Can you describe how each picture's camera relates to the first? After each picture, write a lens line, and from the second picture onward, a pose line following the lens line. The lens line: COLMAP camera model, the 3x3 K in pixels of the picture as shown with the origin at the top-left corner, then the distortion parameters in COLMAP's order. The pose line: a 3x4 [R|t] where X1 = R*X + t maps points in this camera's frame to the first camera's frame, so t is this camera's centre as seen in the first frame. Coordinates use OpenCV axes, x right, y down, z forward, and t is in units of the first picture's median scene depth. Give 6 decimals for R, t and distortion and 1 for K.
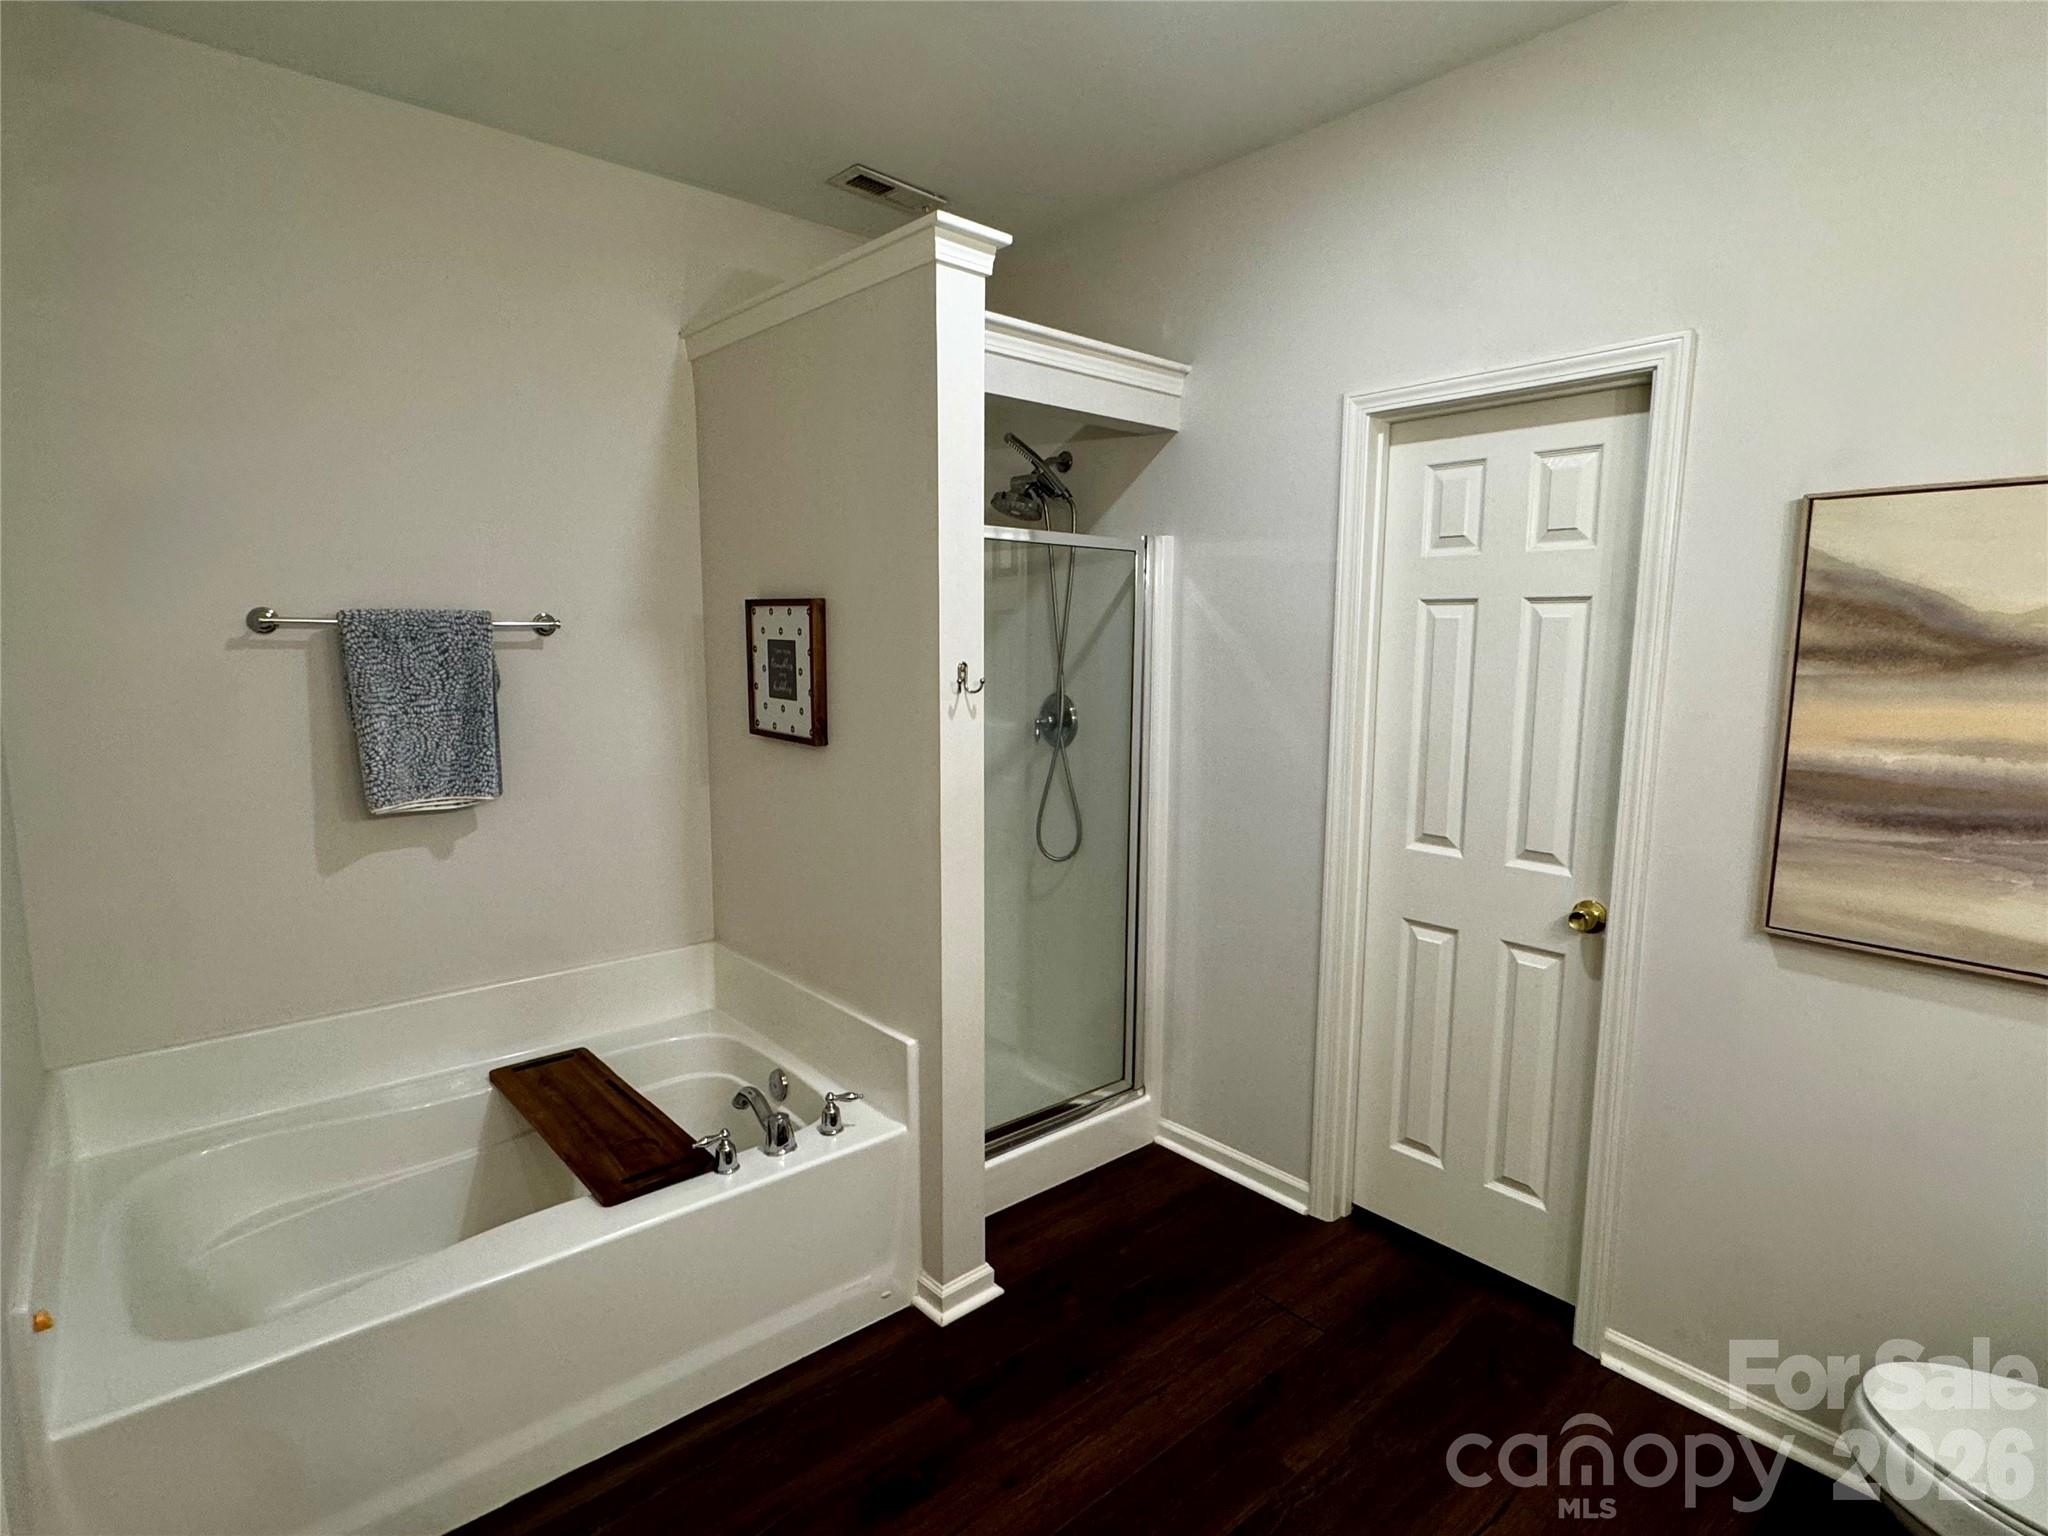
lens RADIAL K [[1054.4, 0, 1056.9], [0, 1054.4, 790.4], [0, 0, 1]] dist [-0.017011, 0.003249]
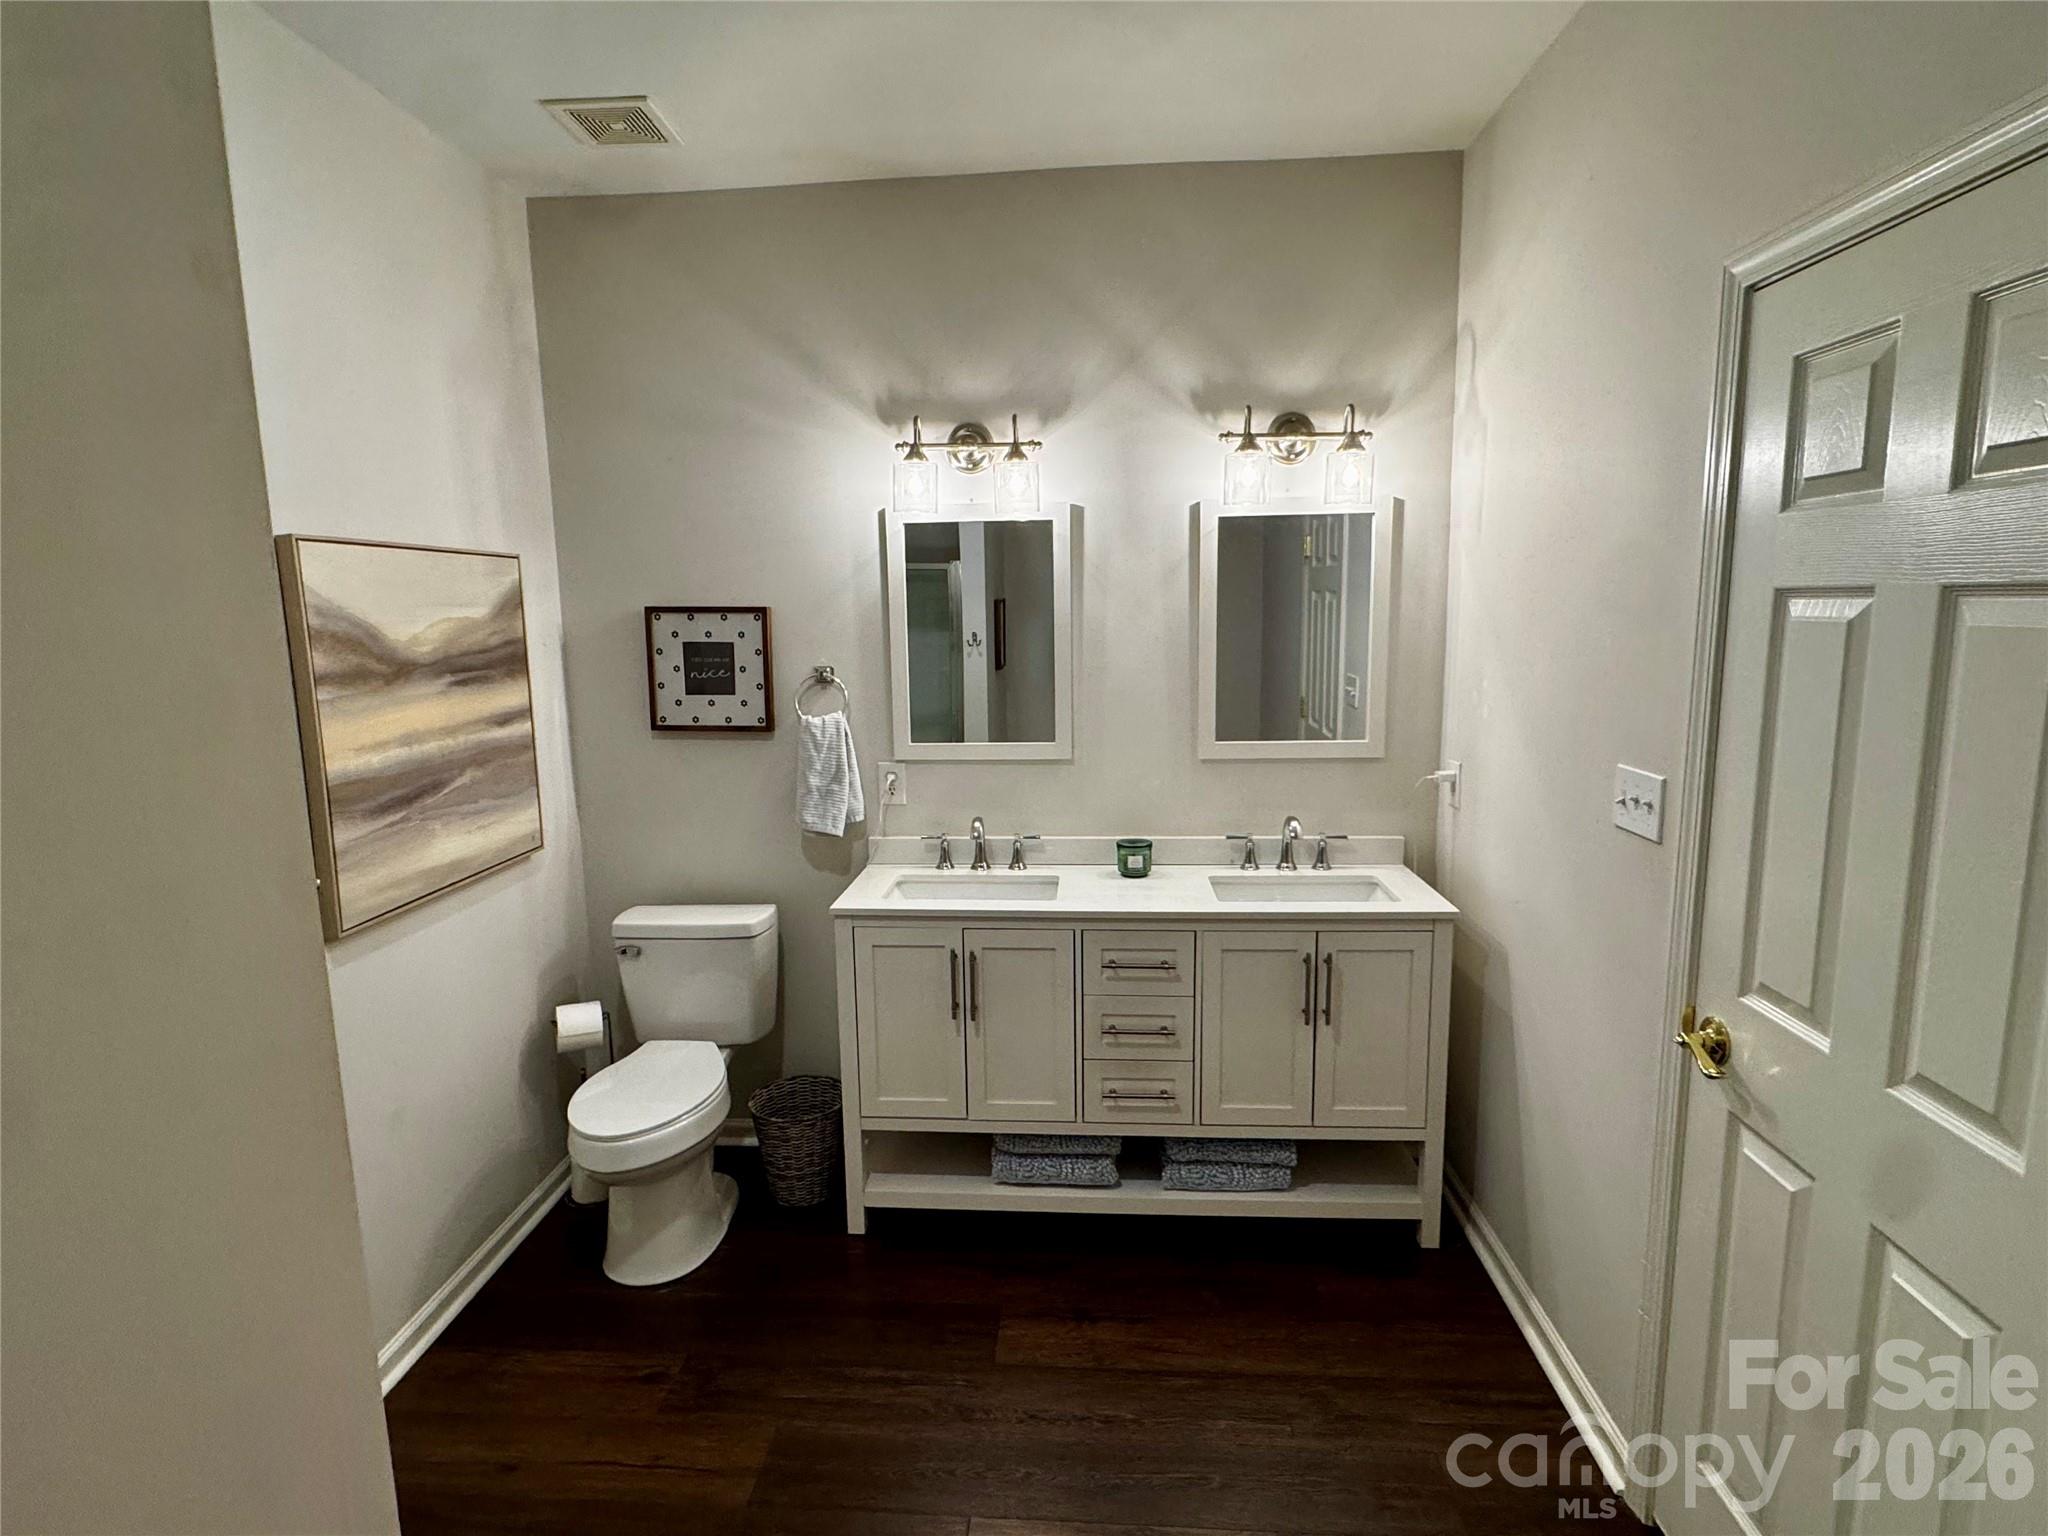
lens RADIAL K [[1054.4, 0, 1022.8], [0, 1054.4, 757.3], [0, 0, 1]] dist [-0.017011, 0.003249]
pose [[-0.712896, -0.106894, 0.693075, -0.512026], [0.098015, 0.963426, 0.249408, -0.227751], [-0.694387, 0.245733, -0.676345, 1.119230]]
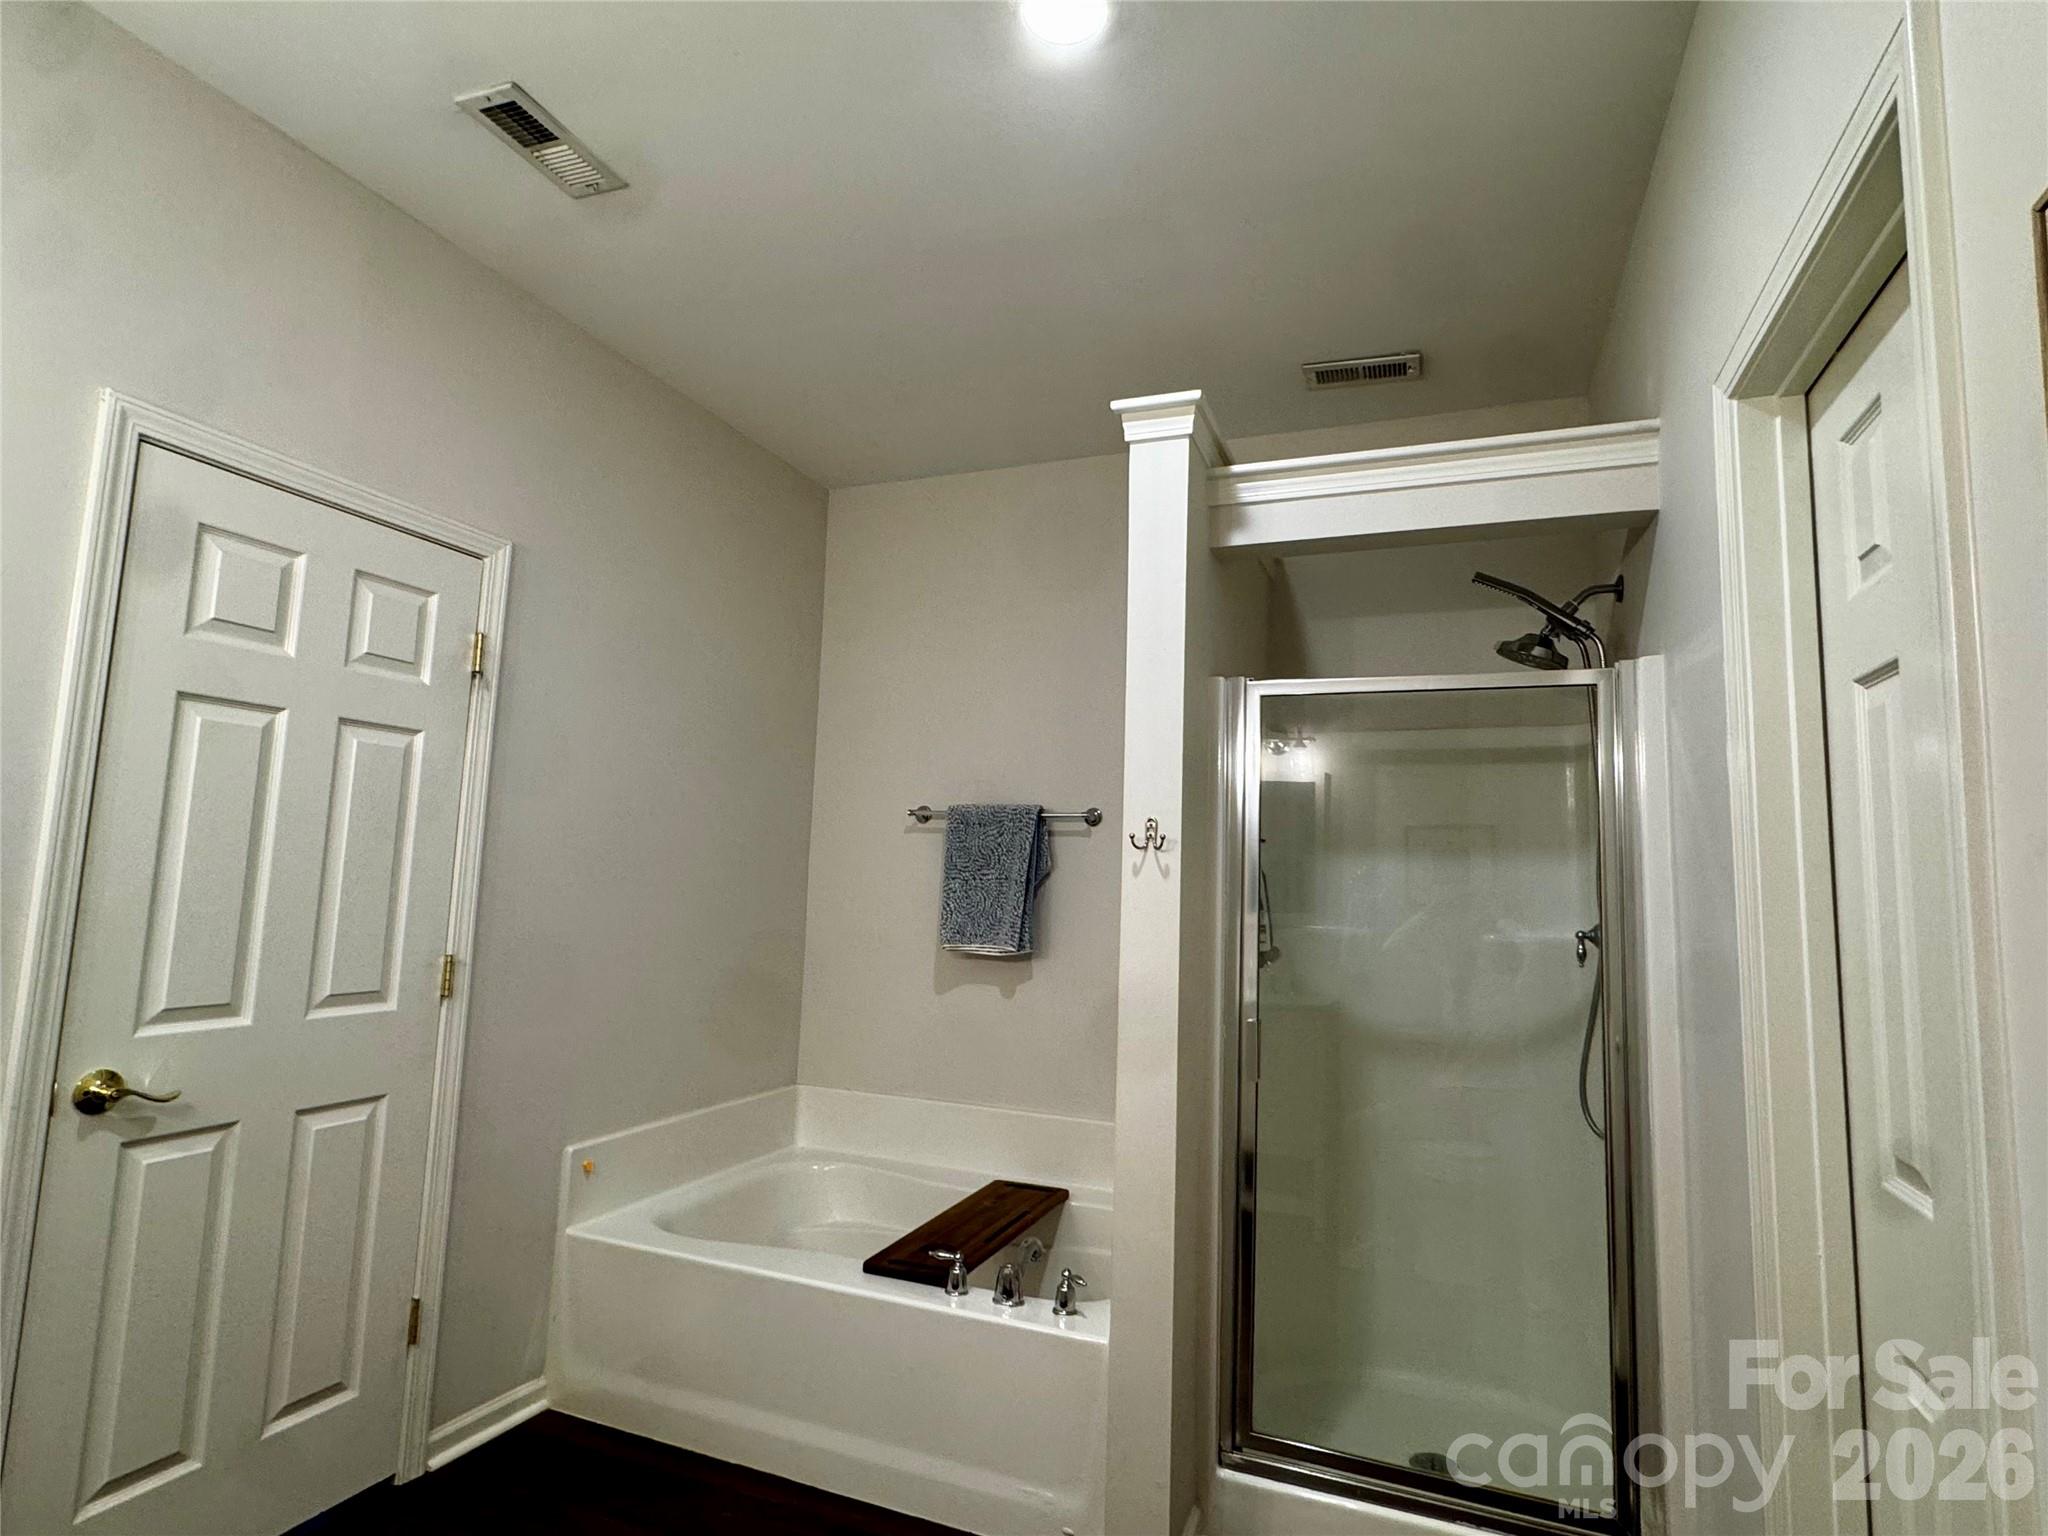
lens RADIAL K [[1054.4, 0, 965.9], [0, 1054.4, 762.4], [0, 0, 1]] dist [-0.017011, 0.003249]
pose [[0.418314, -0.090222, -0.903811, 0.823833], [-0.166243, 0.970641, -0.173836, 0.025685], [0.892960, 0.222970, 0.391034, 0.554862]]
